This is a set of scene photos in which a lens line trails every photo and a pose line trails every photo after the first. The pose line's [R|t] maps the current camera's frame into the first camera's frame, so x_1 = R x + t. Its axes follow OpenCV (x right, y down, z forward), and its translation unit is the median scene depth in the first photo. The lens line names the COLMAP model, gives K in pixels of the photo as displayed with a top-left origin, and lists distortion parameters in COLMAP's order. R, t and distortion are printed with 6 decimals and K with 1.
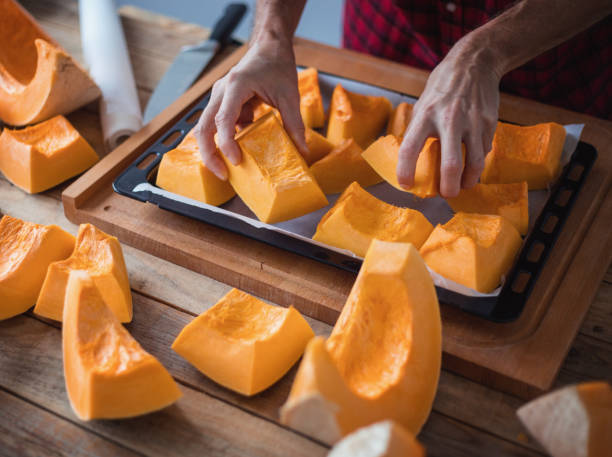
lens RADIAL K [[1046.9, 0, 303.8], [0, 1046.9, 227.9], [0, 0, 1]] dist [0.032674, 0.000000]
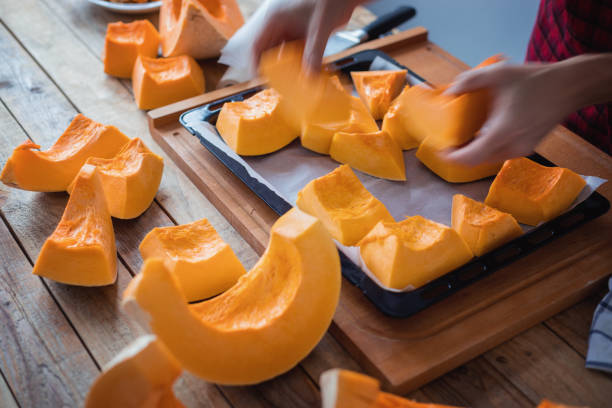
lens RADIAL K [[932.5, 0, 306.4], [0, 932.5, 203.1], [0, 0, 1]] dist [0.025986, 0.000000]
pose [[0.888720, 0.286354, -0.358019, 0.387262], [-0.290696, 0.955852, 0.042915, -0.035065], [0.354503, 0.065935, 0.932727, 0.053938]]
